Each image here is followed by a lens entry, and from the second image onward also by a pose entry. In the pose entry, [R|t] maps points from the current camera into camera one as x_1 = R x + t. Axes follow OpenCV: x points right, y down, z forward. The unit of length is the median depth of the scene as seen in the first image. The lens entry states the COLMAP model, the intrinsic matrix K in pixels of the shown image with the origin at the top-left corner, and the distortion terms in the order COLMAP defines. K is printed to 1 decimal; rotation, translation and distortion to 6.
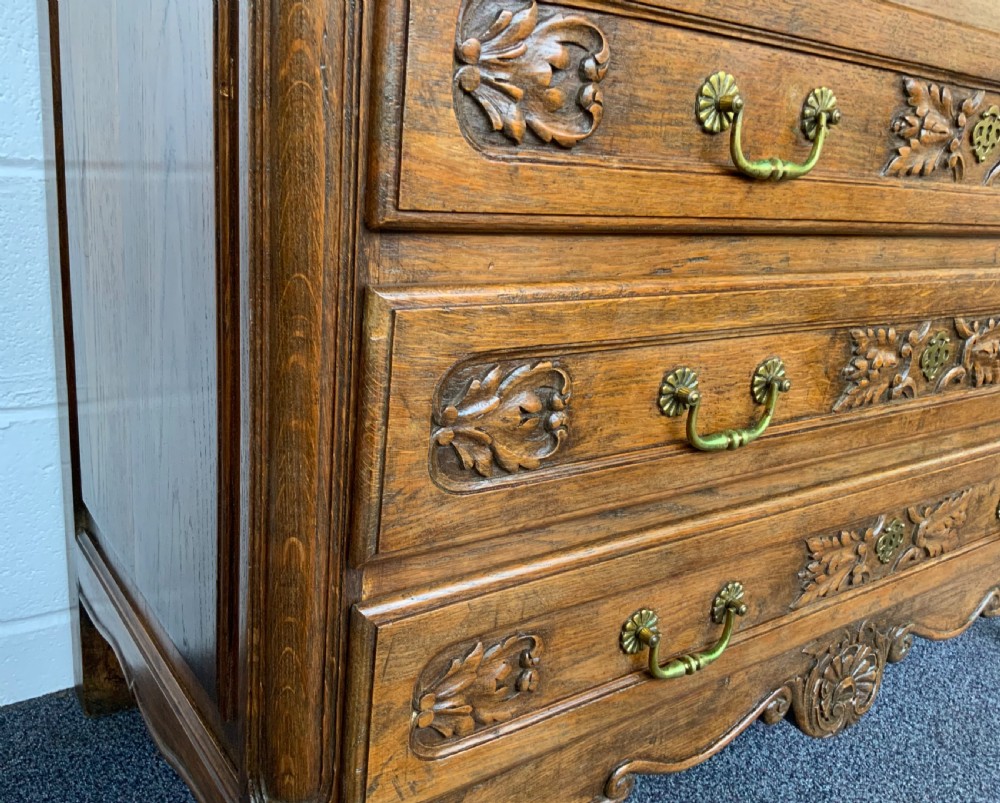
lens RADIAL K [[879.5, 0, 463.9], [0, 879.5, 395.4], [0, 0, 1]] dist [0.048482, -0.101595]
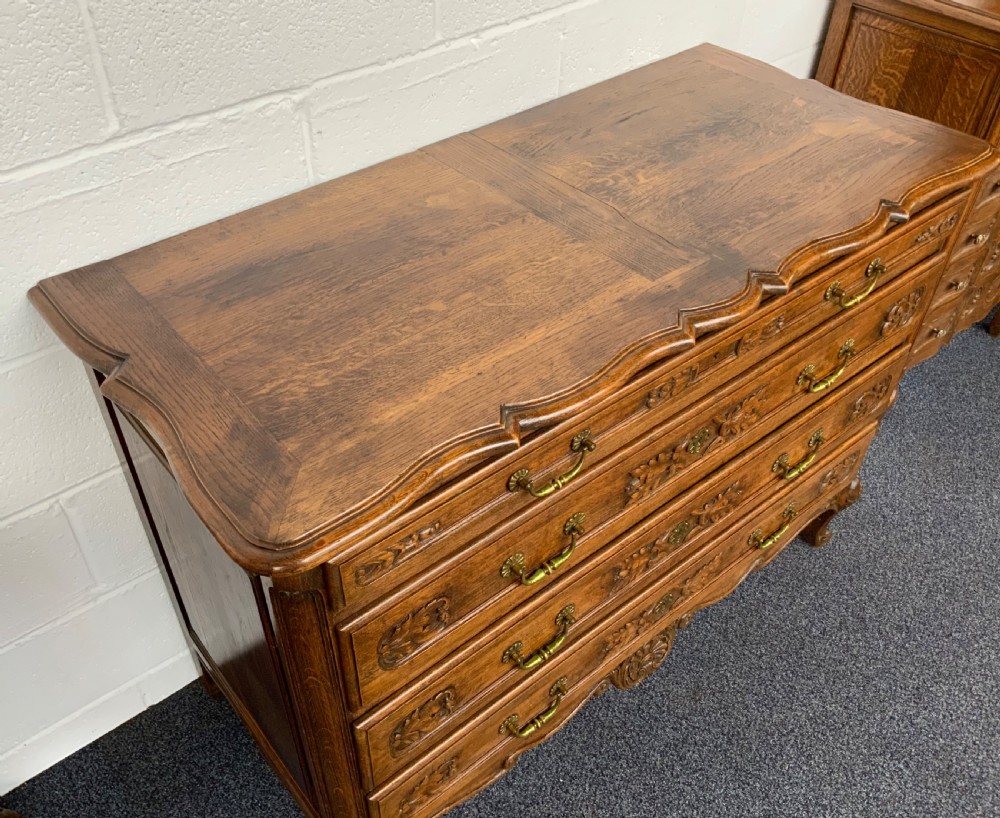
lens RADIAL K [[894.1, 0, 447.3], [0, 894.1, 402.6], [0, 0, 1]] dist [0.039094, -0.044447]
pose [[0.992724, -0.118630, -0.020654, 0.205771], [0.116599, 0.904183, 0.410924, -1.346702], [-0.030073, -0.410342, 0.911436, -0.594205]]
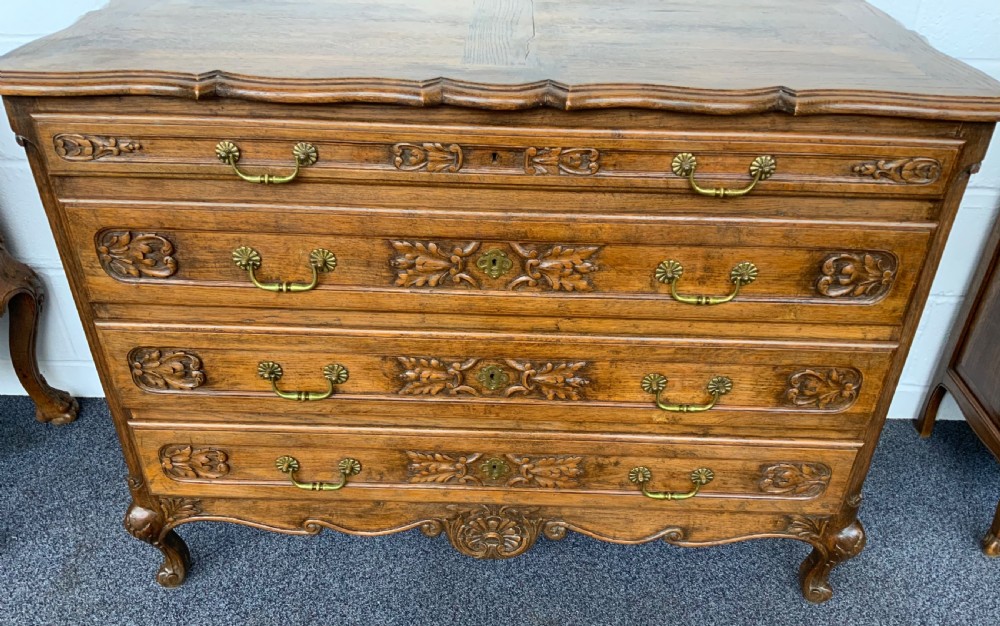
lens RADIAL K [[809.4, 0, 504.7], [0, 809.4, 368.1], [0, 0, 1]] dist [0.065892, -0.099579]
pose [[0.814059, 0.273725, -0.512233, 1.751387], [-0.123210, 0.943289, 0.308261, -0.706785], [0.567562, -0.187830, 0.801619, -0.292557]]
